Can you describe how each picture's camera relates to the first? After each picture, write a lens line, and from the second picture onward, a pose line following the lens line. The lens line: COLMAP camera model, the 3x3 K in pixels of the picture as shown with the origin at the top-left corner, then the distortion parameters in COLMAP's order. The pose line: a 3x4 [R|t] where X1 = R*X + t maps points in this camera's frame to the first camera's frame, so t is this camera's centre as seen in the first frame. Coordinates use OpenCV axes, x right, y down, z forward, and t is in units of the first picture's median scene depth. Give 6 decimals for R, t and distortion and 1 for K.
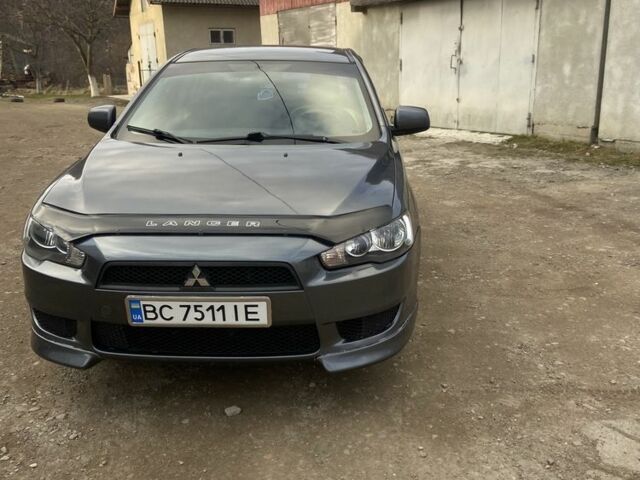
lens RADIAL K [[695.4, 0, 319.0], [0, 695.4, 238.7], [0, 0, 1]] dist [0.051831, 0.000000]
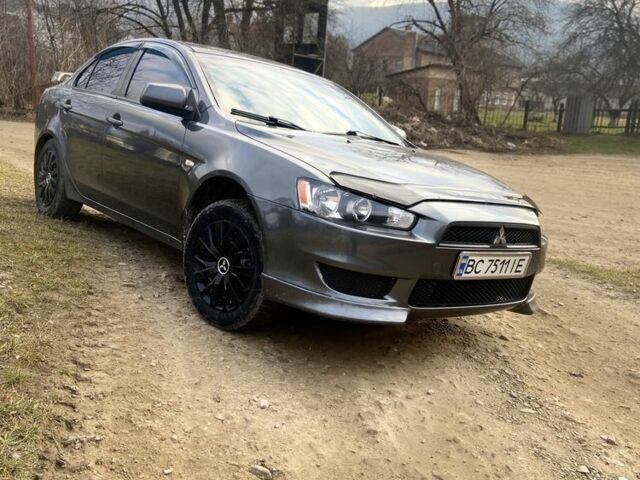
lens RADIAL K [[695.4, 0, 321.3], [0, 695.4, 238.8], [0, 0, 1]] dist [0.051831, 0.000000]
pose [[0.744672, 0.010110, 0.667354, -1.219597], [0.033296, 0.998078, -0.052273, 0.111752], [-0.666599, 0.061147, 0.742904, 0.287472]]
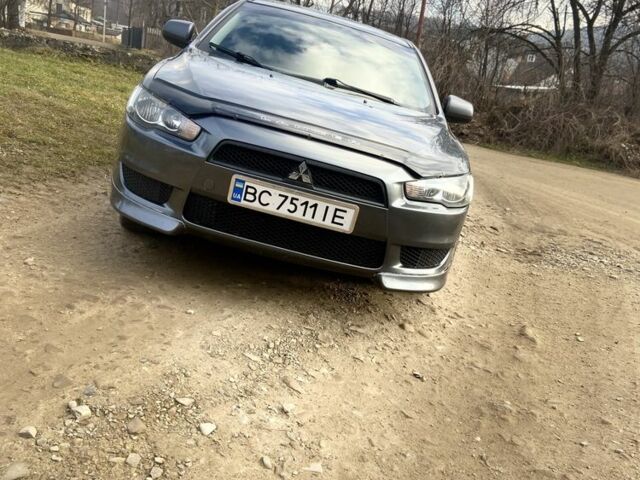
lens RADIAL K [[695.4, 0, 319.1], [0, 695.4, 243.3], [0, 0, 1]] dist [0.051831, 0.000000]
pose [[0.964693, 0.236623, 0.115661, -0.246187], [-0.234405, 0.971592, -0.032611, 0.191181], [-0.120092, 0.004348, 0.992753, -0.105855]]
